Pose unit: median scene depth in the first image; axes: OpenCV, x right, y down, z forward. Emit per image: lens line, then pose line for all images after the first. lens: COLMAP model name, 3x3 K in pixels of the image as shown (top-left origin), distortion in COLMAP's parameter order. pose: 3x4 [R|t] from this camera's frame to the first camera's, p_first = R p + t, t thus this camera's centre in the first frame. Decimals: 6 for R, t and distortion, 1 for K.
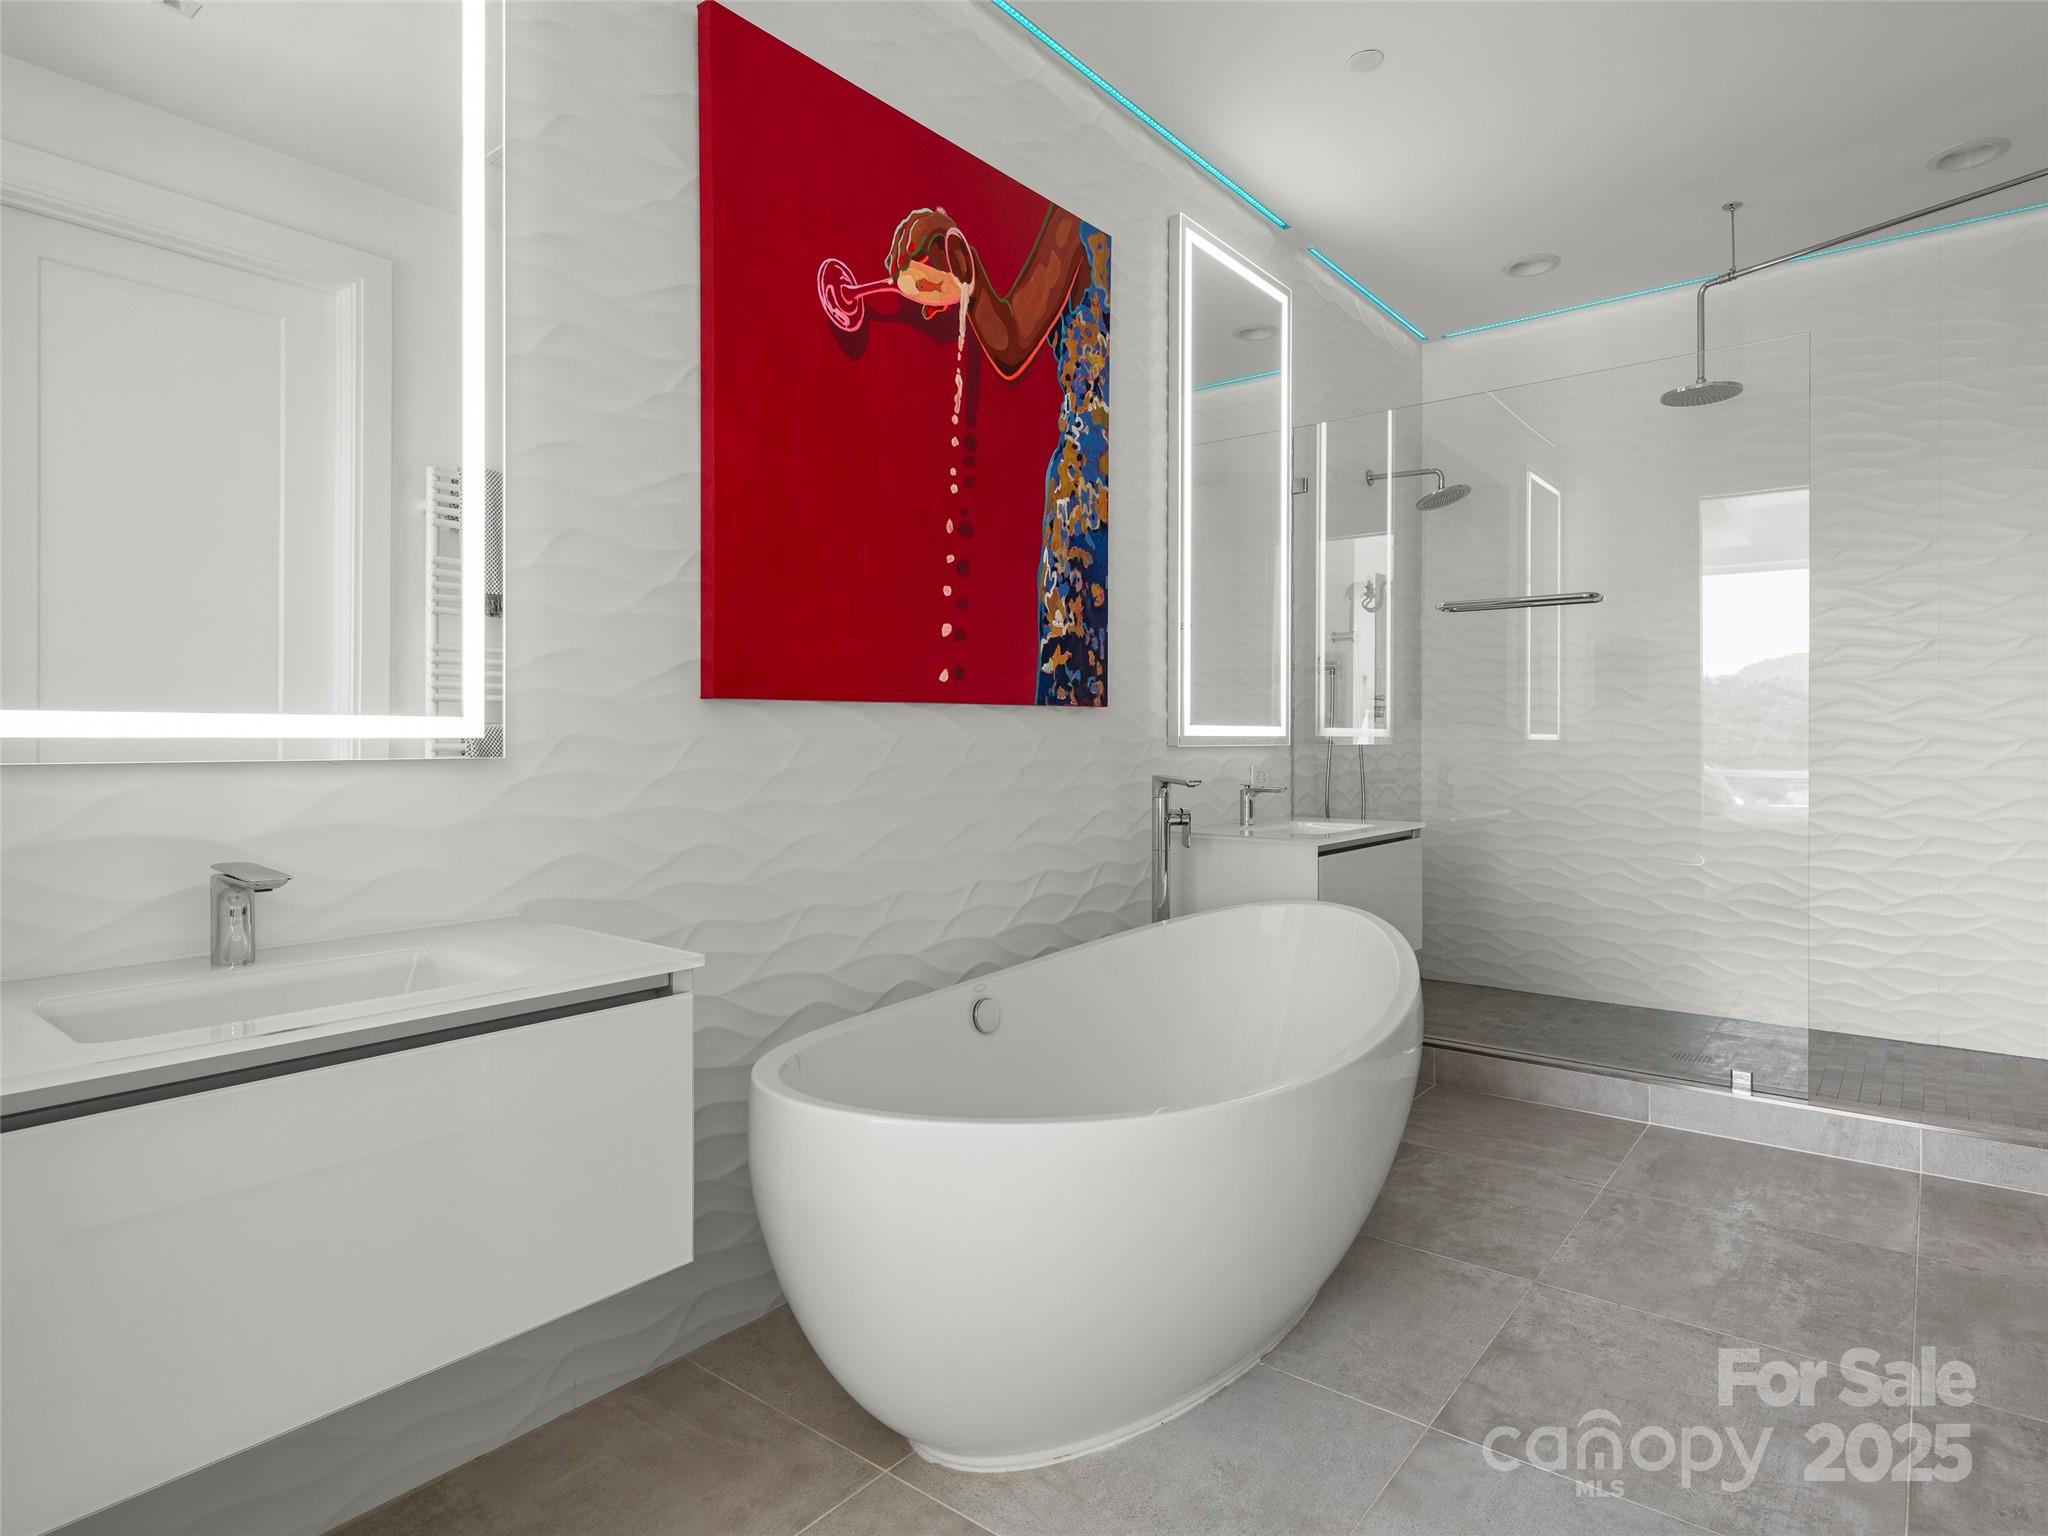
lens RADIAL K [[1117.5, 0, 1035.1], [0, 1117.5, 745.5], [0, 0, 1]] dist [-0.002581, -0.001731]
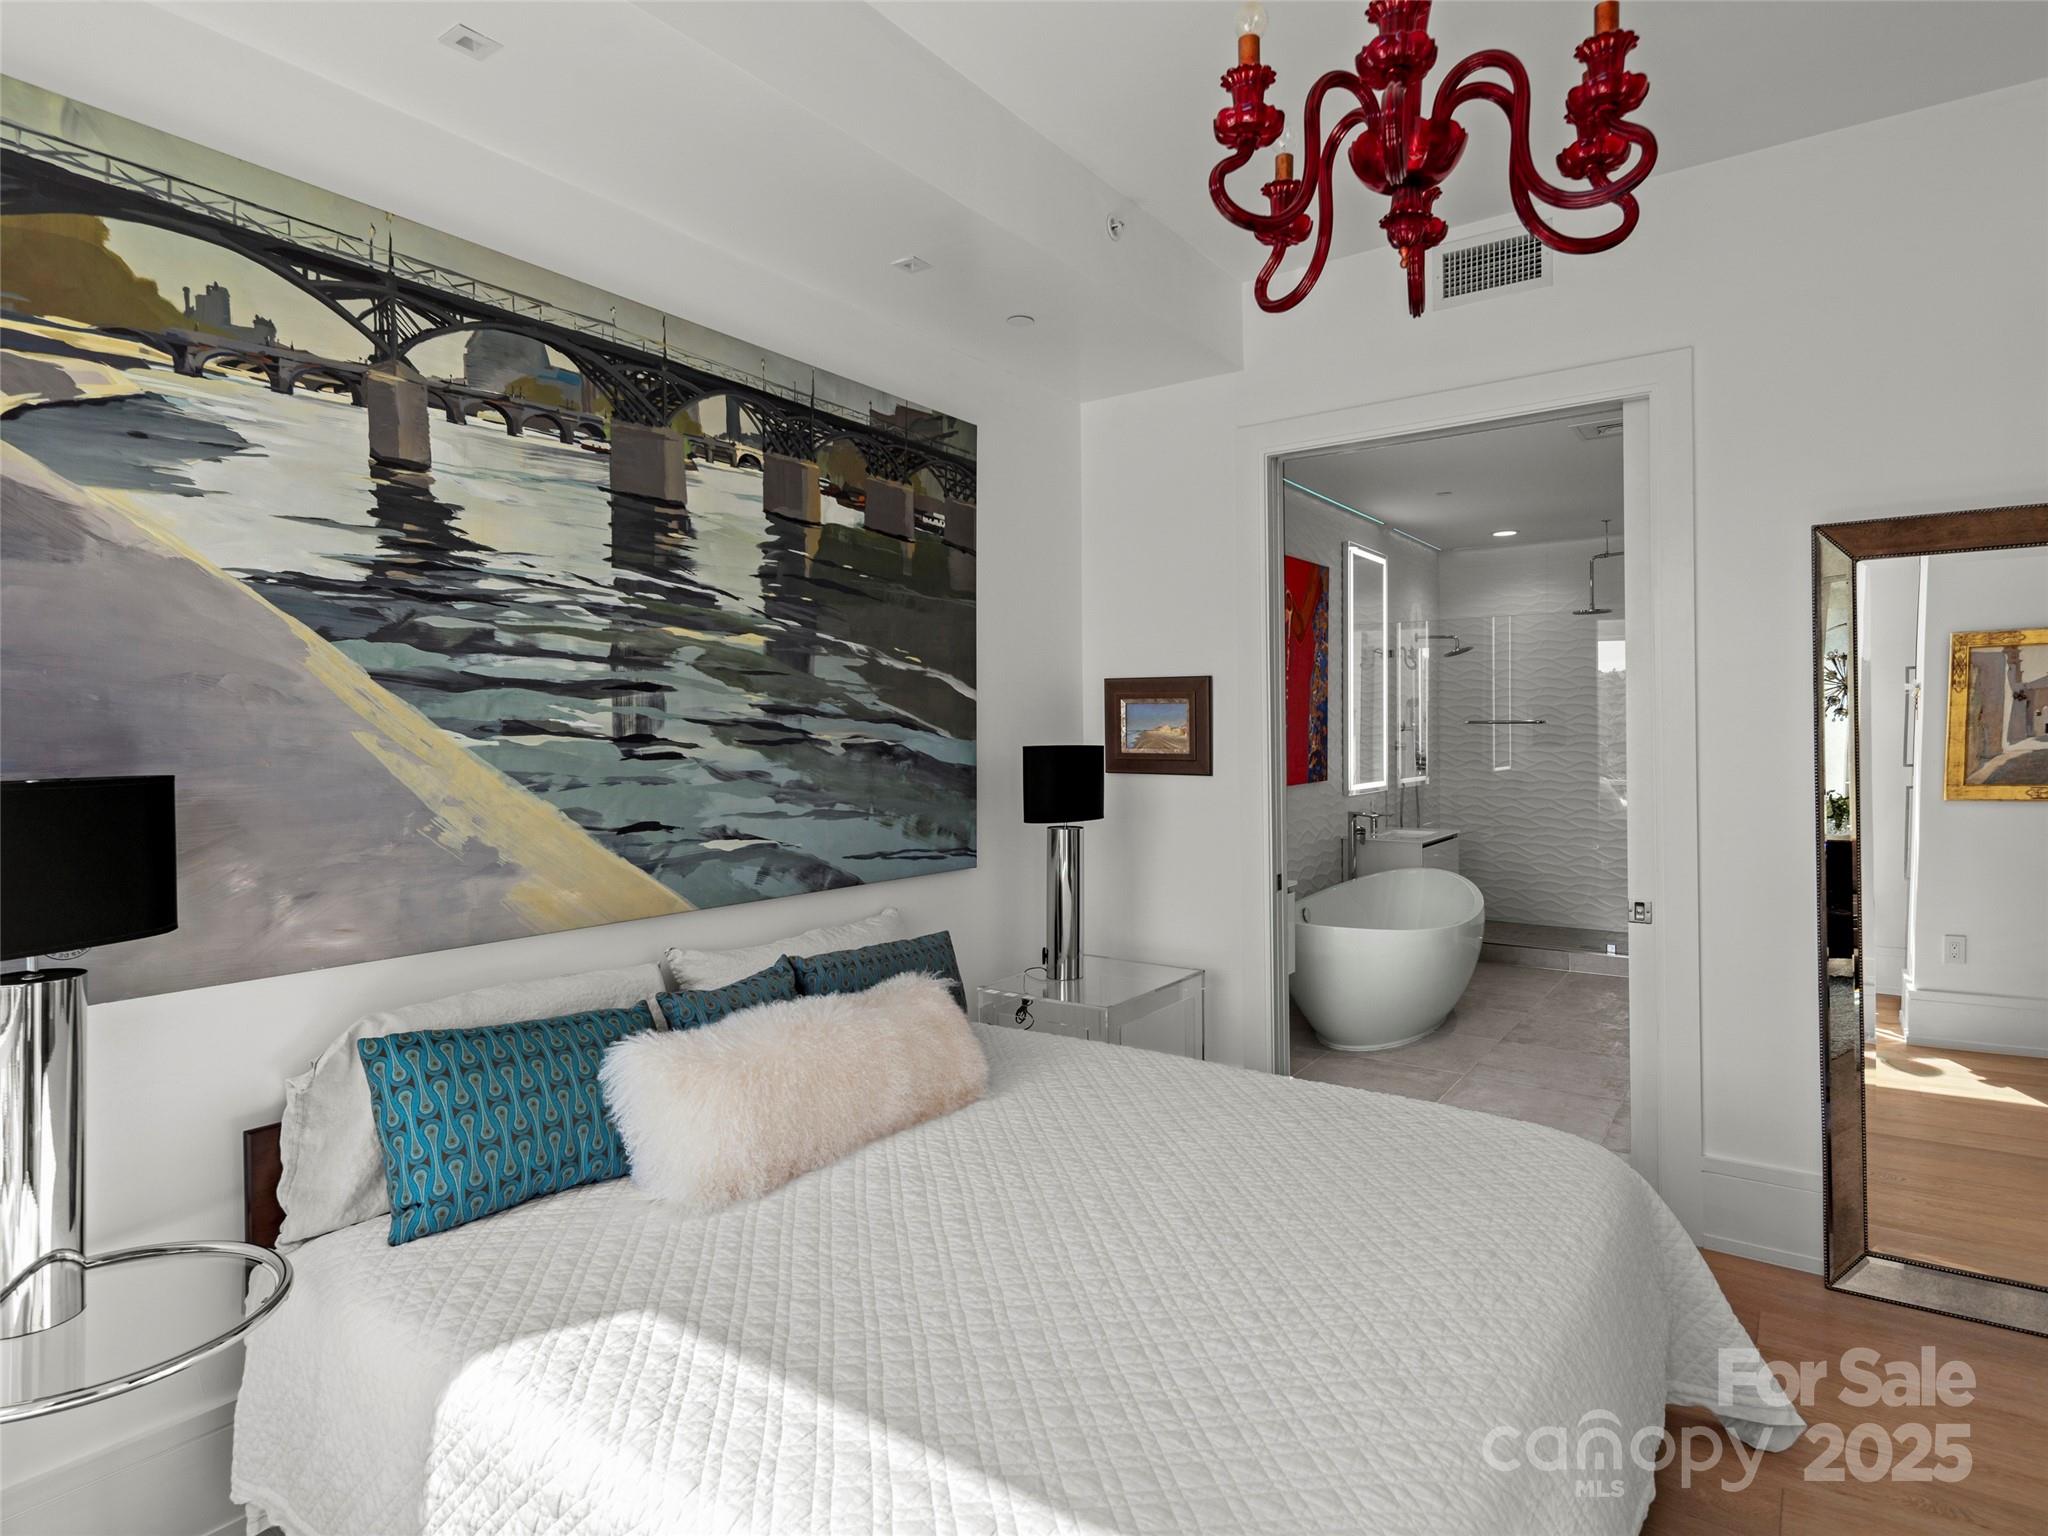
lens RADIAL K [[1117.5, 0, 1032.0], [0, 1117.5, 739.4], [0, 0, 1]] dist [-0.002581, -0.001731]
pose [[0.998087, -0.010047, 0.061008, -0.643590], [0.009689, 0.999934, 0.006162, -0.134140], [-0.061066, -0.005559, 0.998118, -1.142057]]
